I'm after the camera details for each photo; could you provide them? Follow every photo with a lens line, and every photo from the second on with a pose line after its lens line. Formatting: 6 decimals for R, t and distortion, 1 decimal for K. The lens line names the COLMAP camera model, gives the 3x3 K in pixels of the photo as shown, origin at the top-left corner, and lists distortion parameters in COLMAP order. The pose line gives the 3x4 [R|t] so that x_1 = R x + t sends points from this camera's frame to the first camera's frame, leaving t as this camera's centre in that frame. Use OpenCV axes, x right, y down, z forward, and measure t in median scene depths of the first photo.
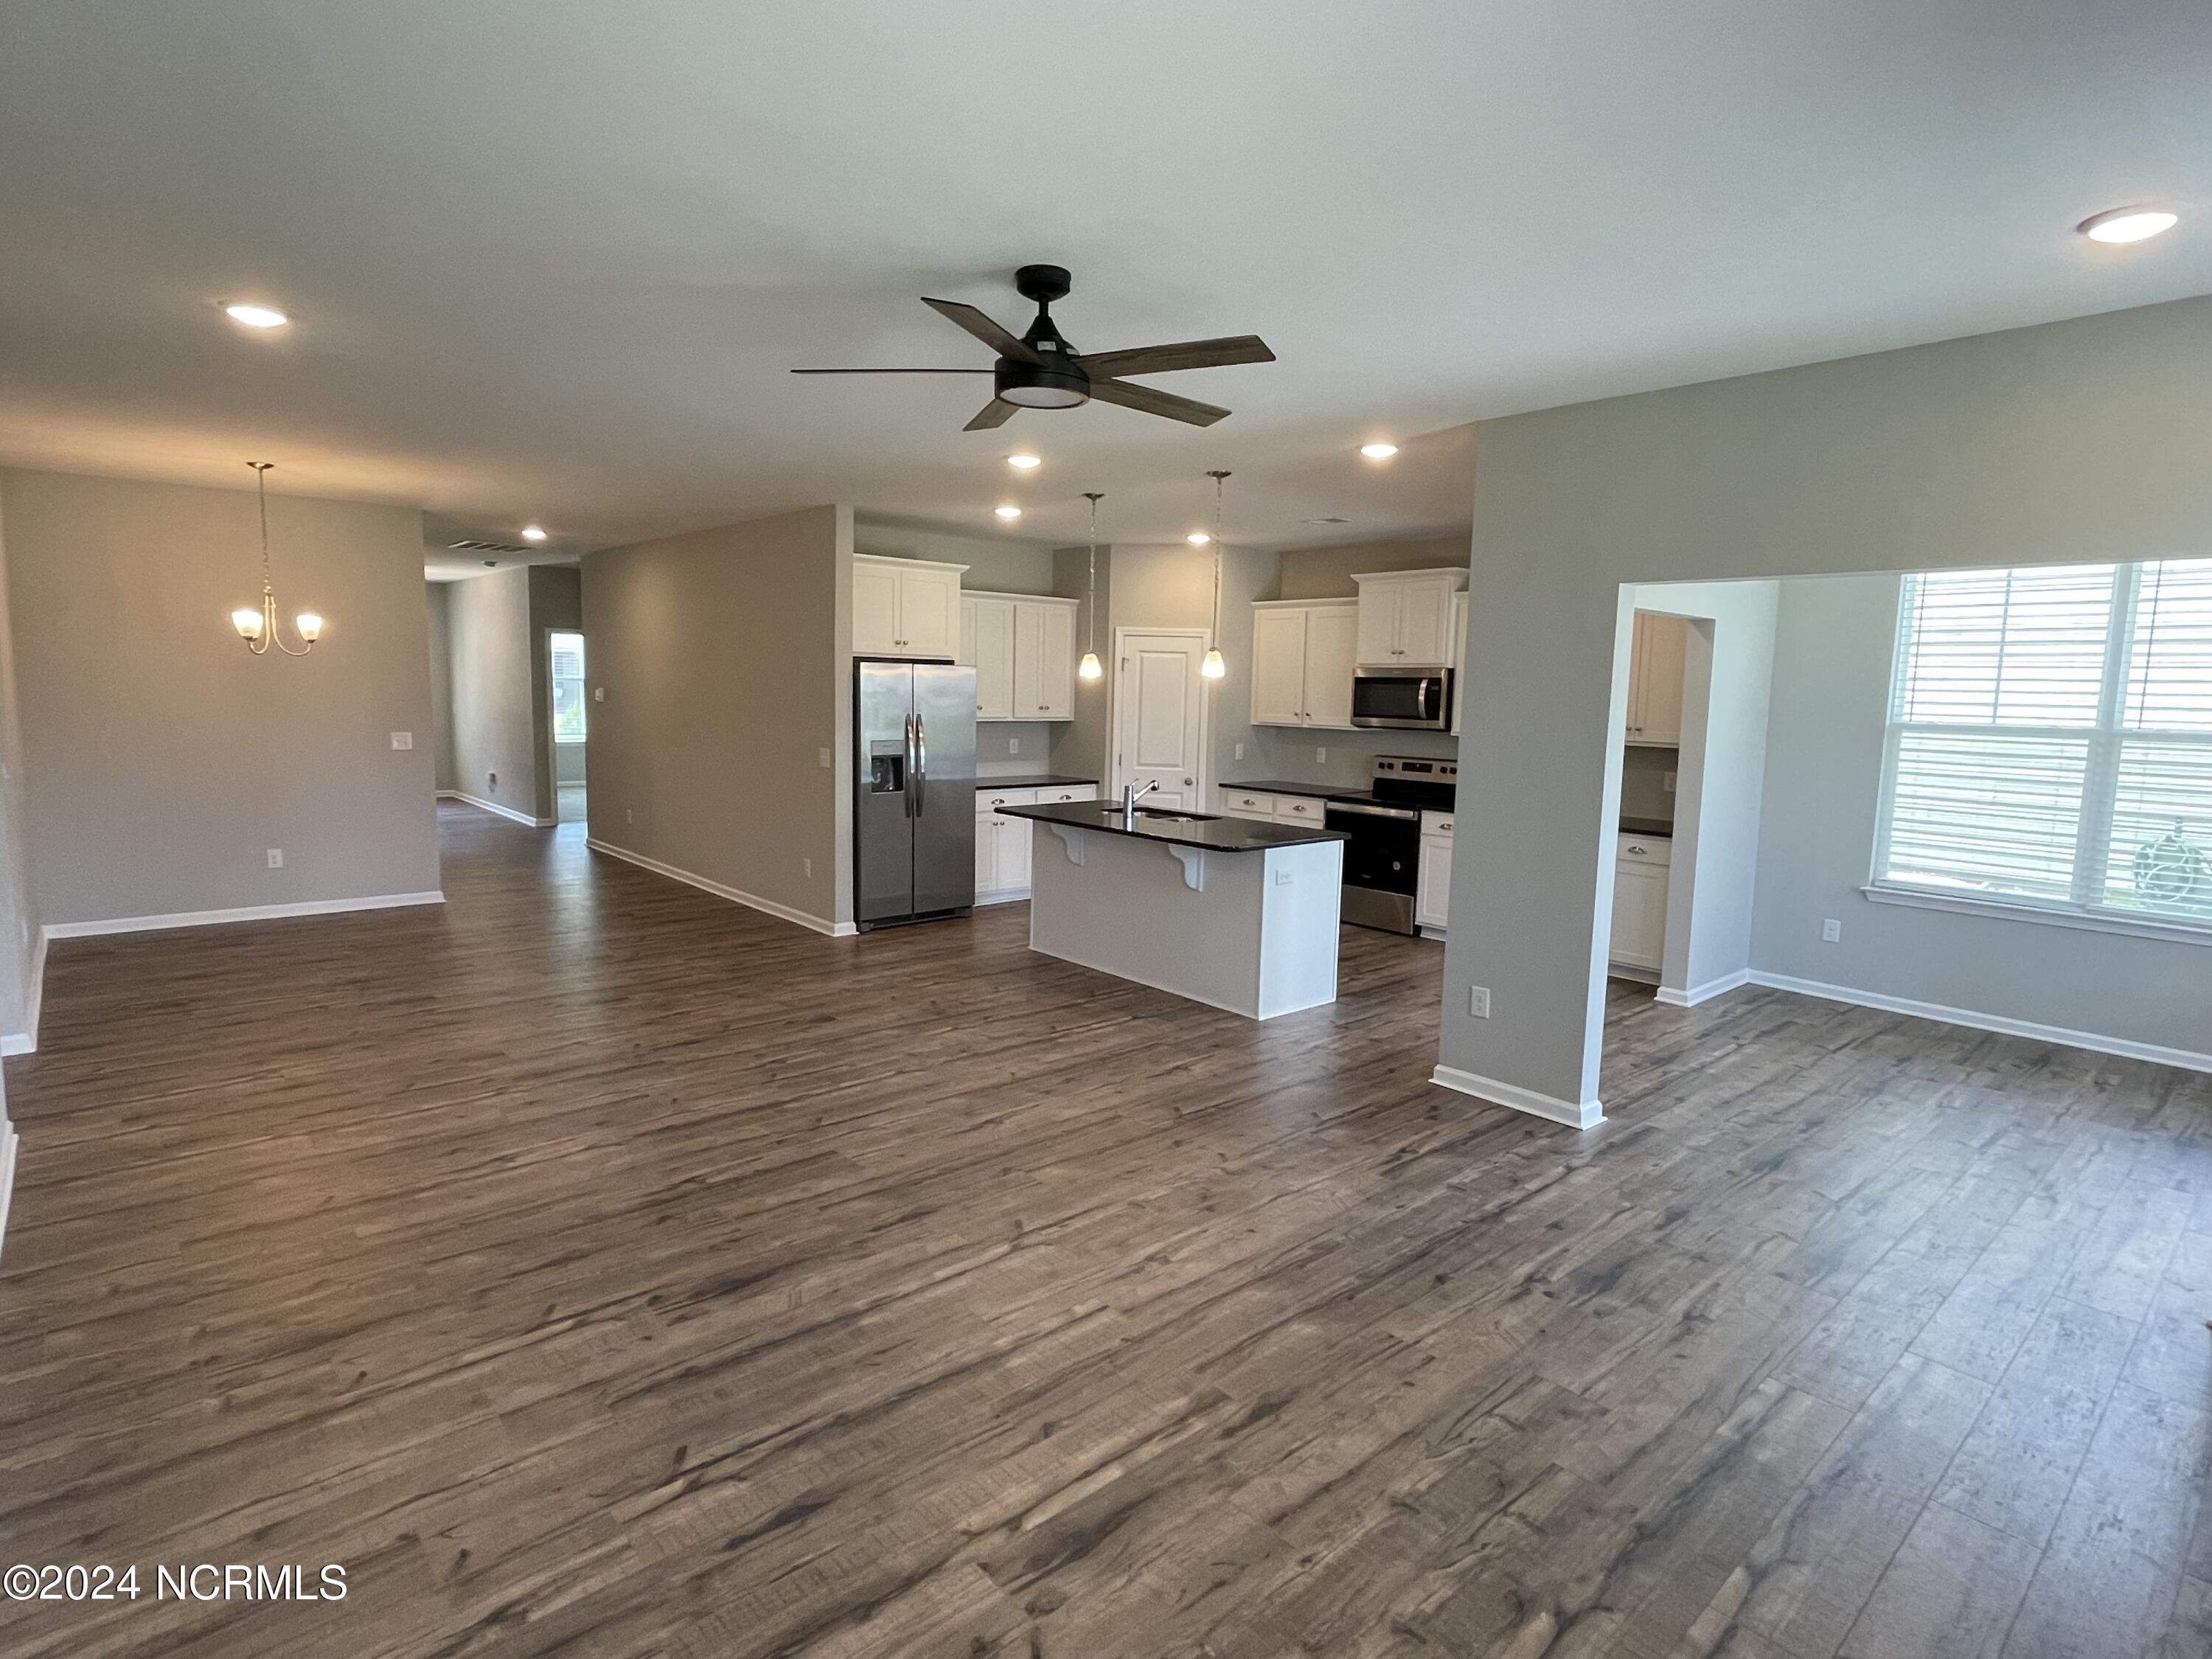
lens RADIAL K [[1160.9, 0, 1106.0], [0, 1160.9, 829.5], [0, 0, 1]] dist [-0.032443, 0.000224]
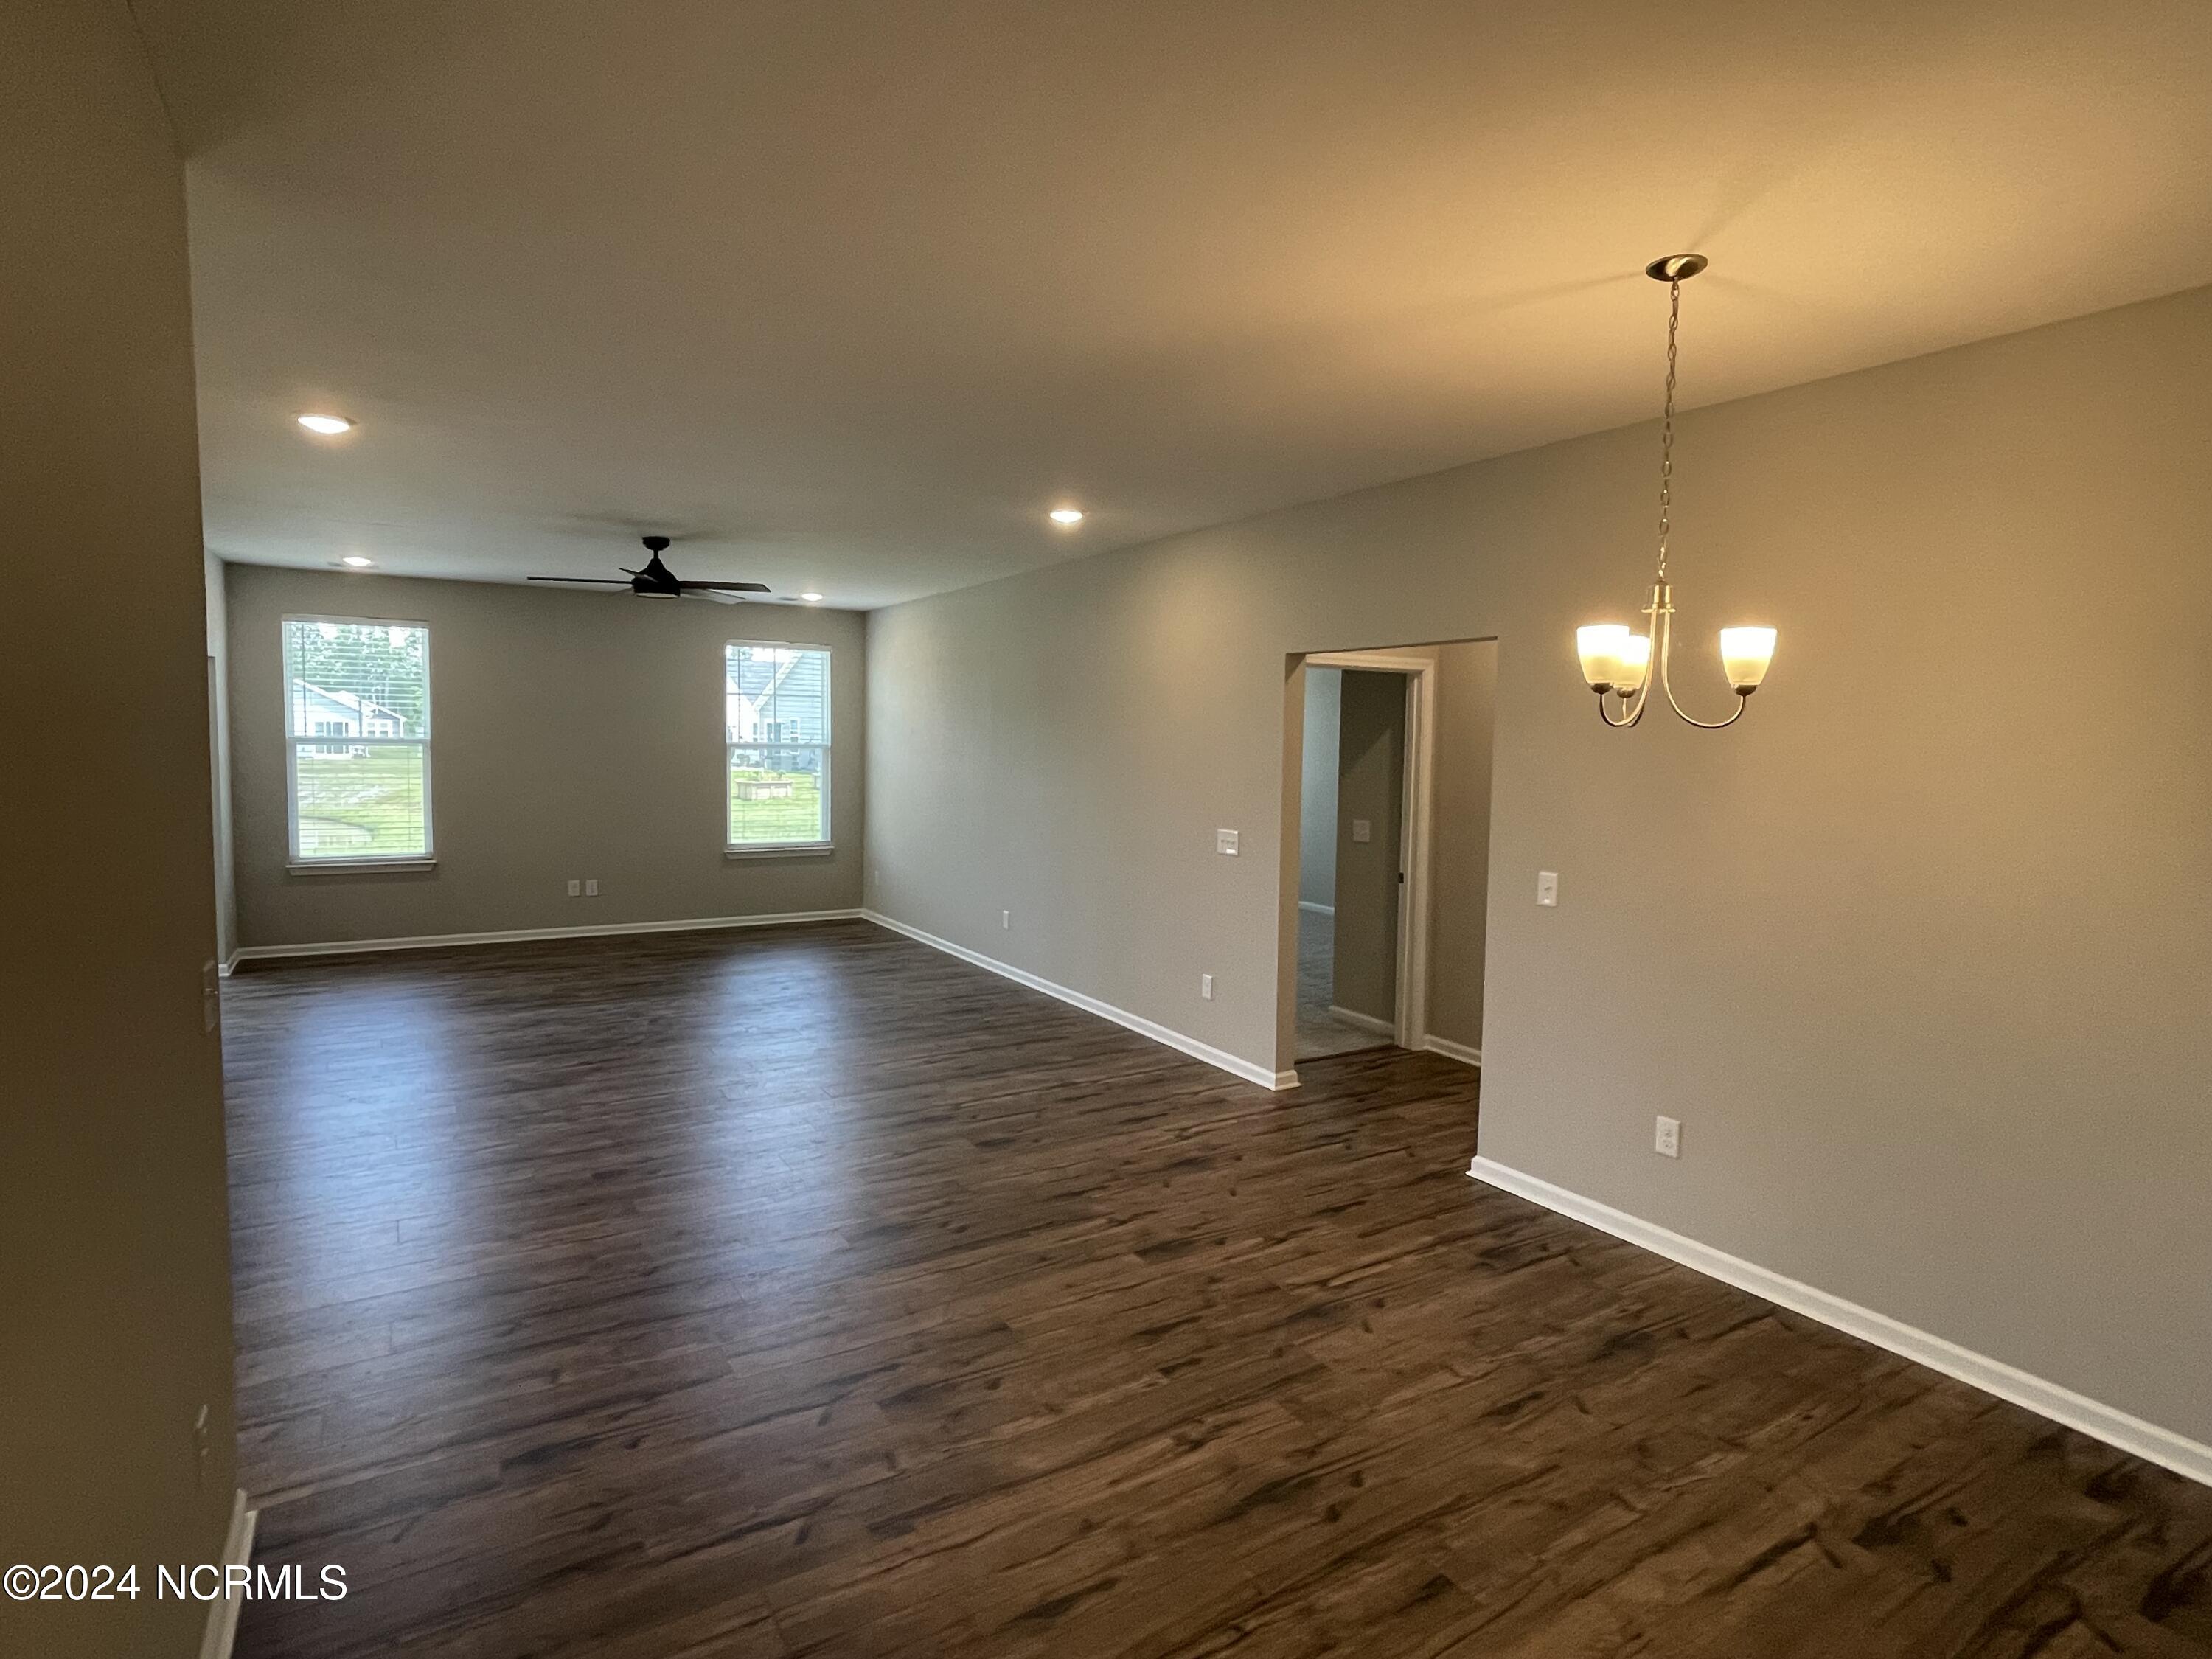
lens RADIAL K [[1160.9, 0, 1106.0], [0, 1160.9, 829.5], [0, 0, 1]] dist [-0.032443, 0.000224]
pose [[-0.983017, -0.061569, 0.172879, -0.871092], [-0.025249, 0.978458, 0.204895, -0.288018], [-0.181770, 0.197050, -0.963395, 2.068745]]
